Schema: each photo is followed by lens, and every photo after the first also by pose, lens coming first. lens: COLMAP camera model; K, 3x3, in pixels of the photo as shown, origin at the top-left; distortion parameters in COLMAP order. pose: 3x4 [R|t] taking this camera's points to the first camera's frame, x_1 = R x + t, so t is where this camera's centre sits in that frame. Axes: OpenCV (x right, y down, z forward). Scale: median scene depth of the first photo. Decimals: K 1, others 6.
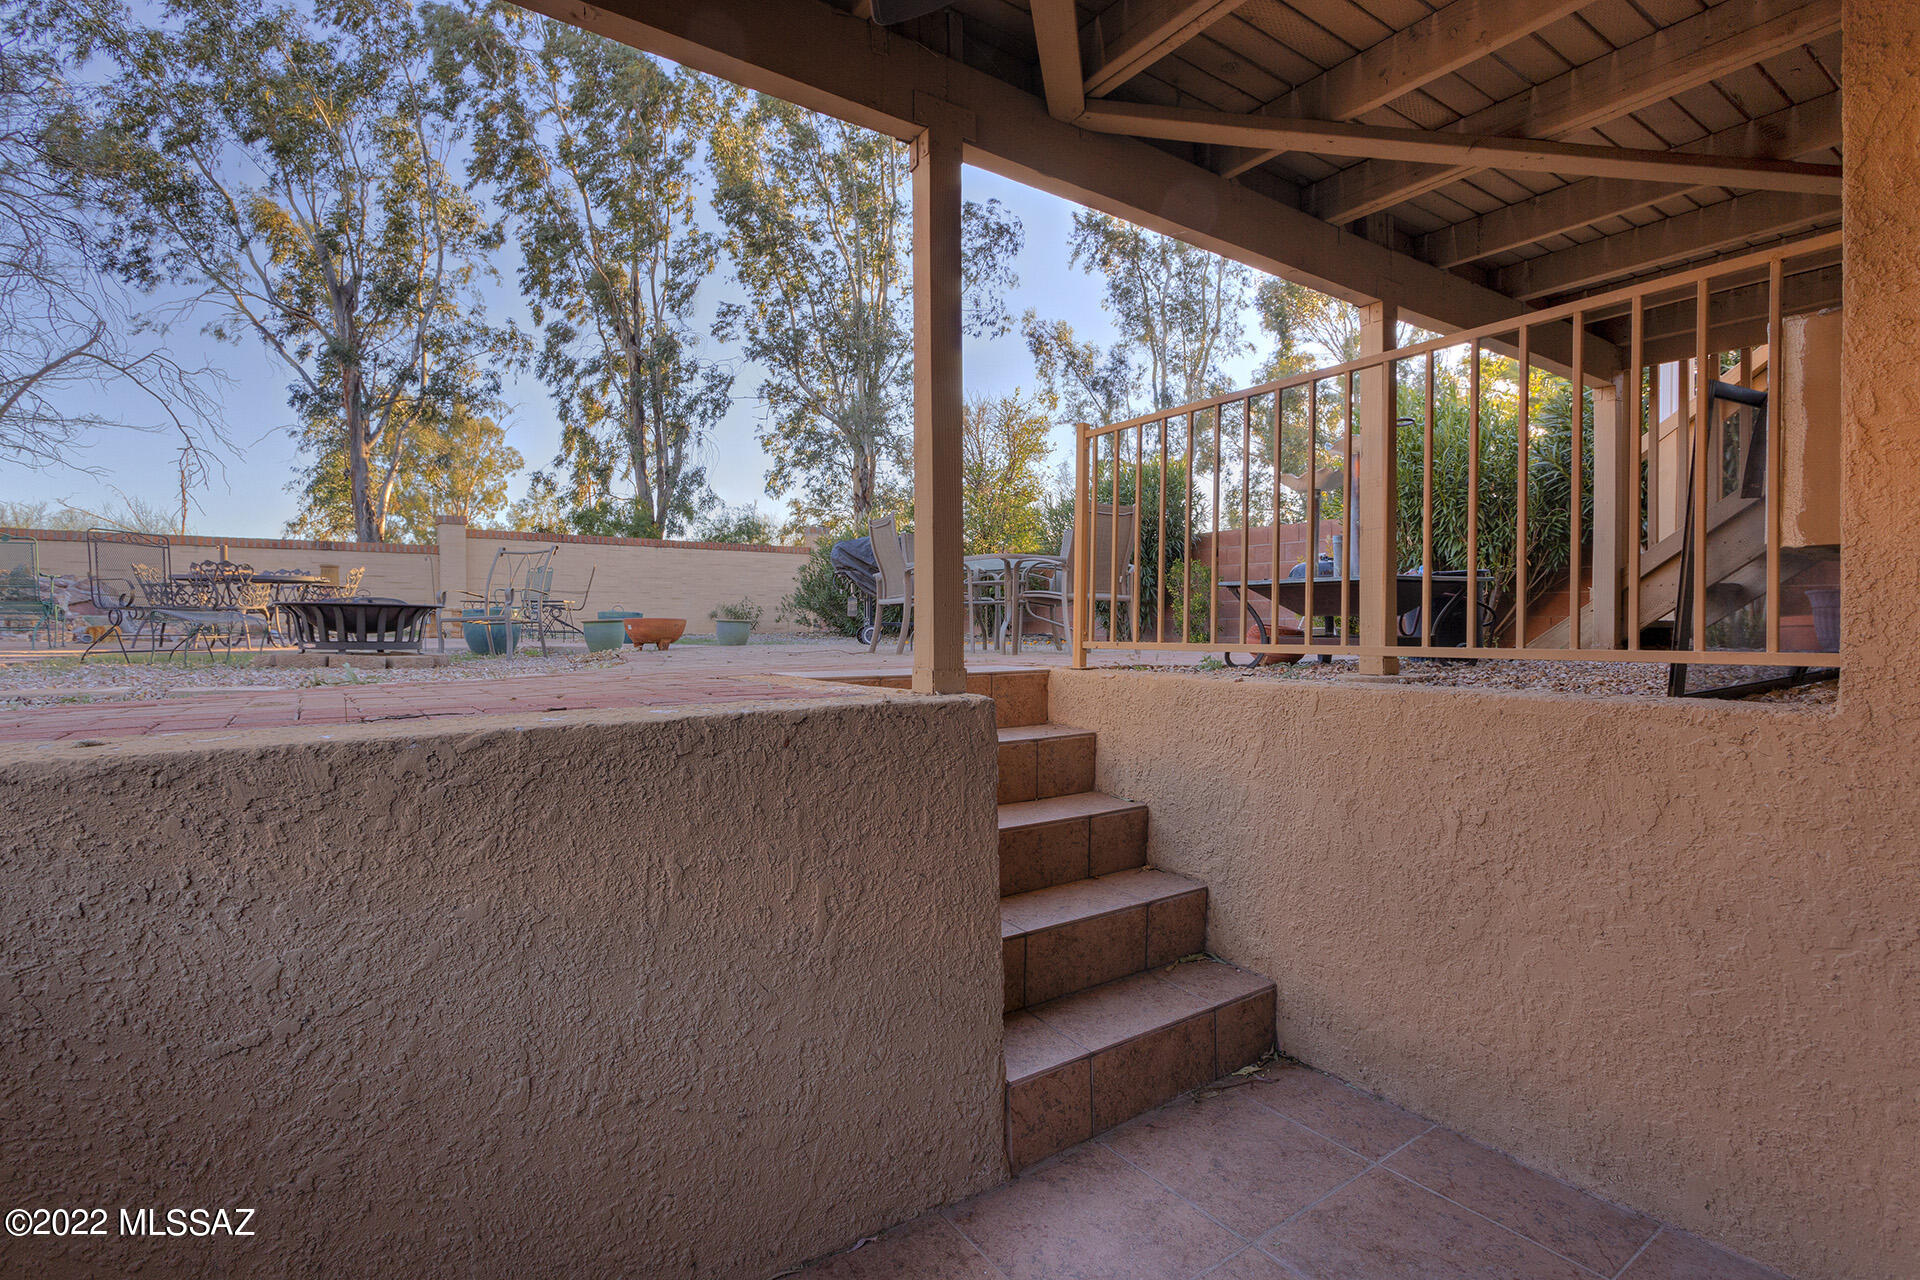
lens RADIAL K [[909.9, 0, 965.7], [0, 909.9, 667.3], [0, 0, 1]] dist [0.000140, -0.000518]
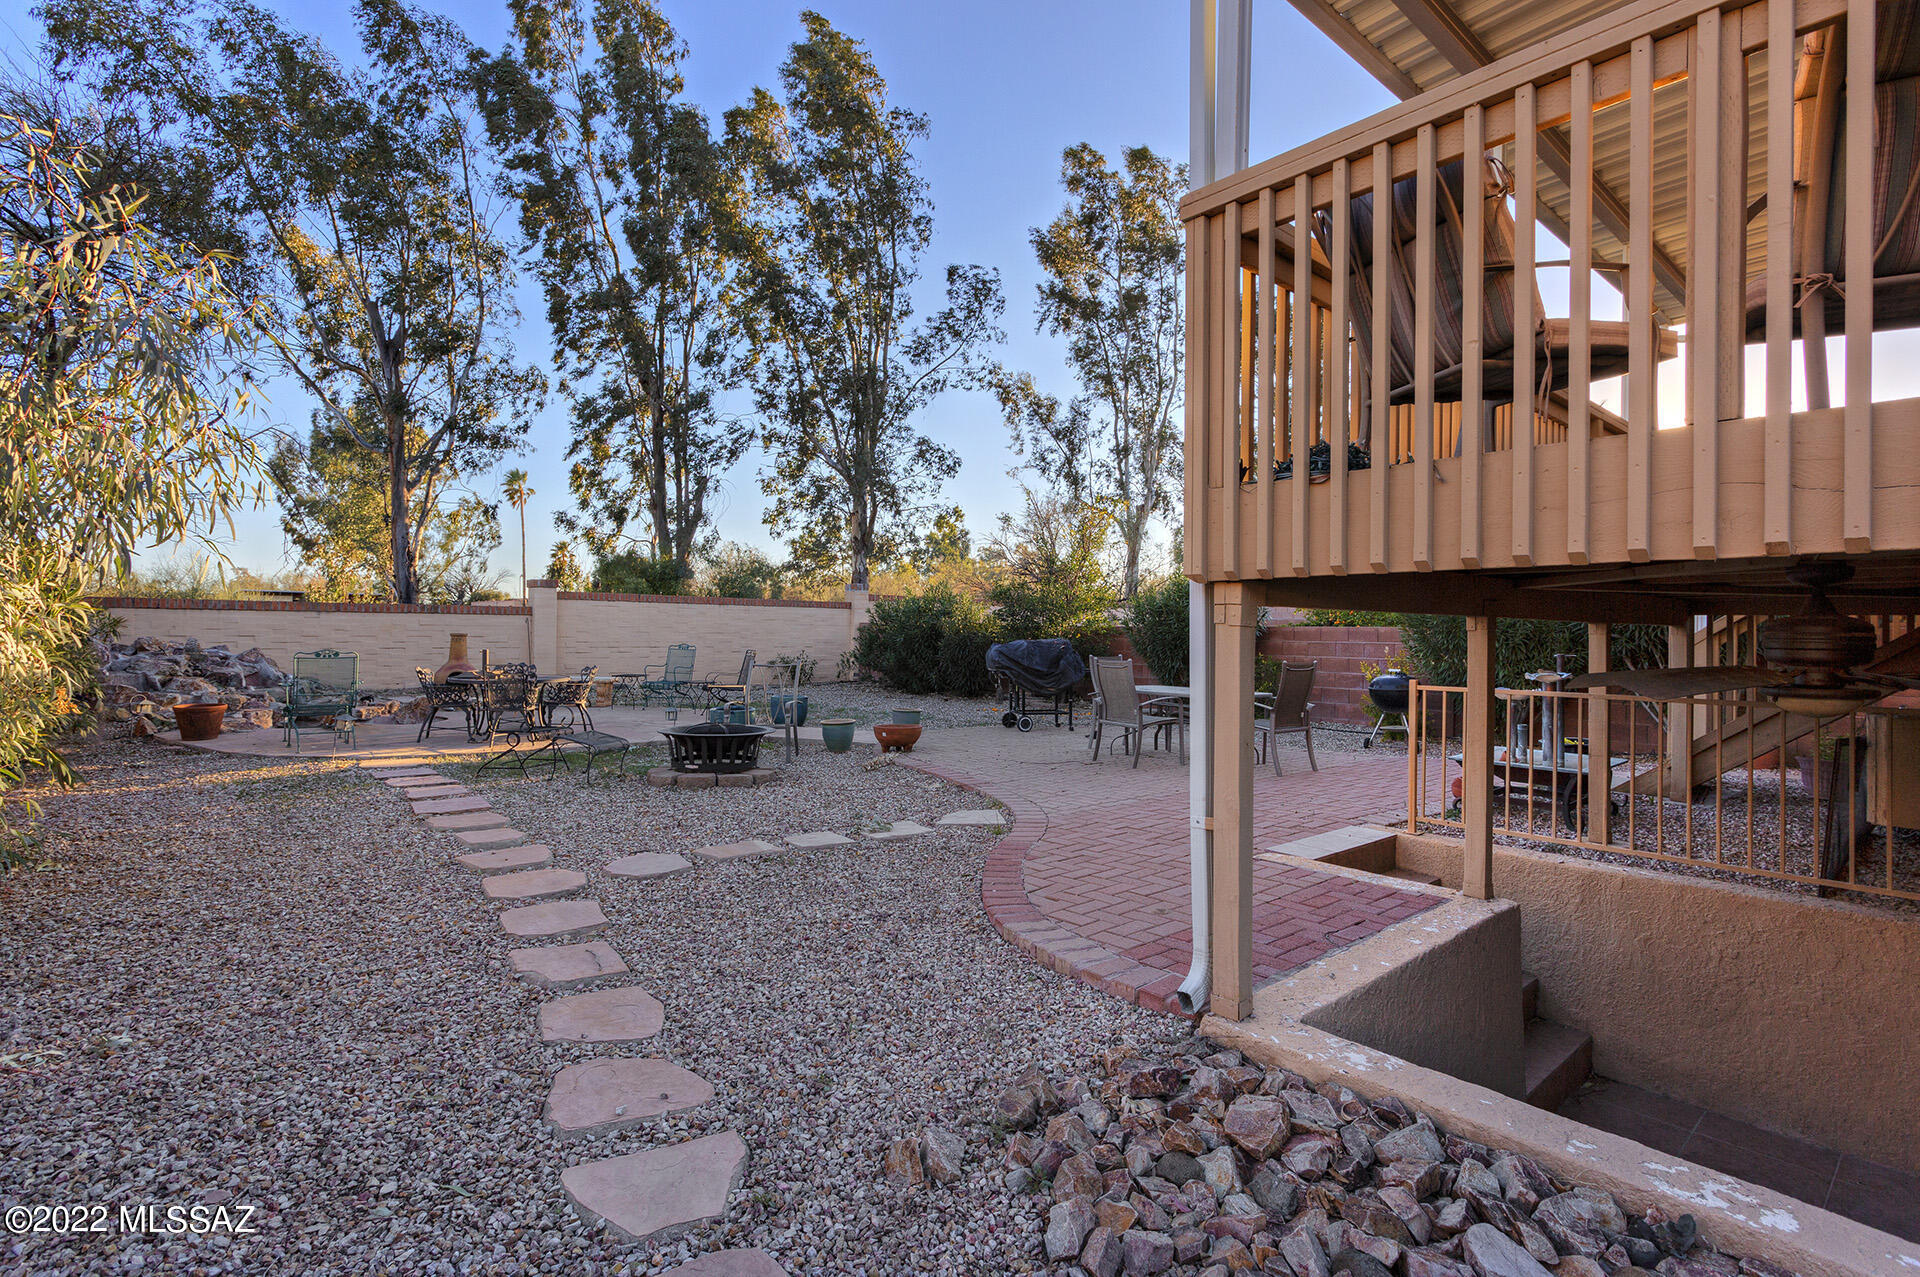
lens RADIAL K [[905.7, 0, 959.9], [0, 905.7, 645.0], [0, 0, 1]] dist [0.002069, 0.000051]
pose [[0.994762, 0.017691, 0.100672, -0.103335], [-0.014571, 0.999393, -0.031643, -0.032943], [-0.101170, 0.030011, 0.994416, -0.064356]]
